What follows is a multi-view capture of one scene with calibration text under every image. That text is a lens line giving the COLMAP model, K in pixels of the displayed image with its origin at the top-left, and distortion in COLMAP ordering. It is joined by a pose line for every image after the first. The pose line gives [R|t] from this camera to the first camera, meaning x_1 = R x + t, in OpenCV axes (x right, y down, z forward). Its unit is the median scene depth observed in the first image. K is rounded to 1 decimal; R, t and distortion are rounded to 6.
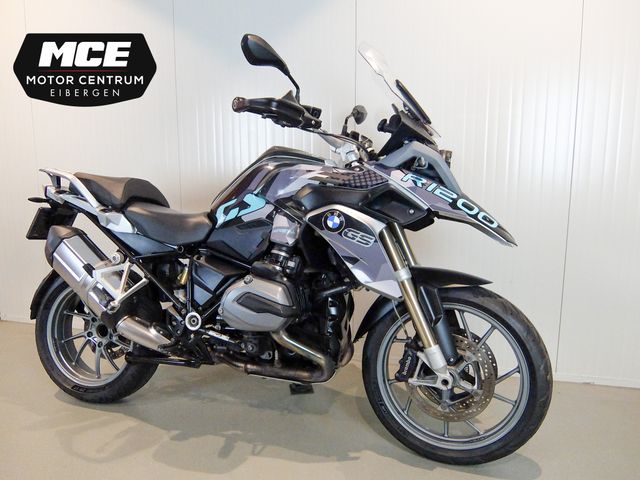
lens RADIAL K [[472.8, 0, 319.6], [0, 472.8, 240.9], [0, 0, 1]] dist [-0.030680, -0.001849]
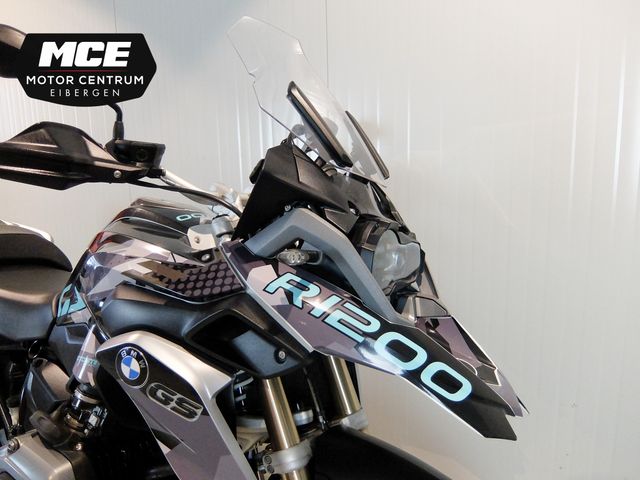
lens RADIAL K [[446.7, 0, 317.5], [0, 446.7, 241.2], [0, 0, 1]] dist [-0.033707, -0.002860]
pose [[0.975364, 0.020595, -0.219640, 0.301956], [-0.015734, 0.999592, 0.023856, -0.175747], [0.220042, -0.019813, 0.975289, 0.507978]]
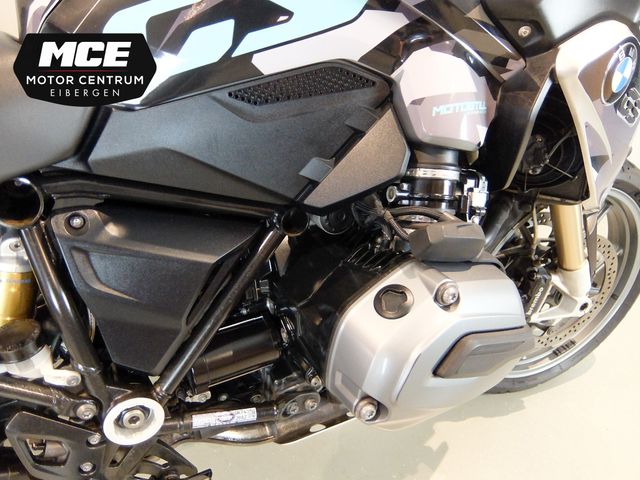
lens RADIAL K [[472.8, 0, 321.6], [0, 472.8, 235.2], [0, 0, 1]] dist [-0.030680, -0.001849]
pose [[0.722152, -0.313187, 0.616774, -0.349453], [0.021856, 0.901519, 0.432187, -0.077750], [-0.691389, -0.298624, 0.657879, 0.789477]]
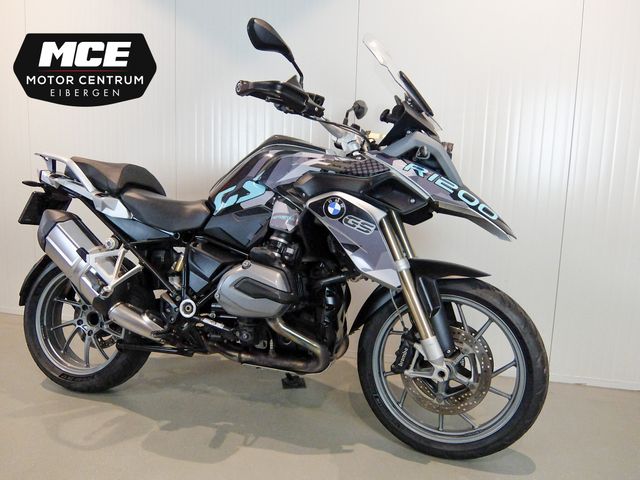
lens RADIAL K [[472.8, 0, 319.3], [0, 472.8, 241.5], [0, 0, 1]] dist [-0.030680, -0.001849]
pose [[0.999366, 0.028699, 0.021049, -0.018892], [-0.028311, 0.999428, -0.018517, 0.043452], [-0.021568, 0.017909, 0.999607, 0.006717]]
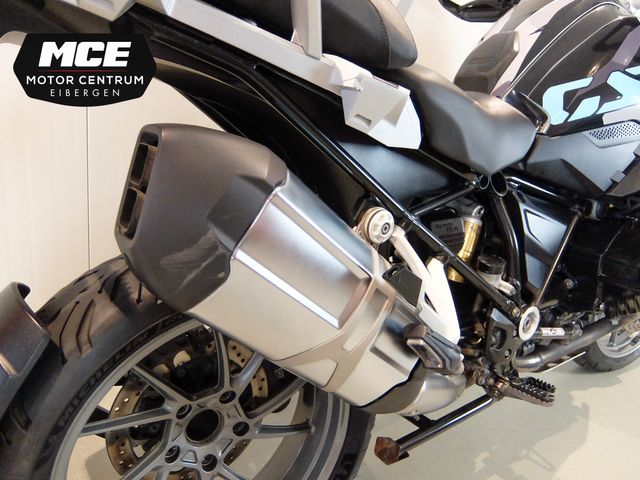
lens RADIAL K [[472.8, 0, 323.3], [0, 472.8, 235.5], [0, 0, 1]] dist [-0.030680, -0.001849]
pose [[0.612721, -0.195260, 0.765798, -0.818613], [-0.032858, 0.961865, 0.271543, -0.054918], [-0.789616, -0.191542, 0.582939, 0.950685]]
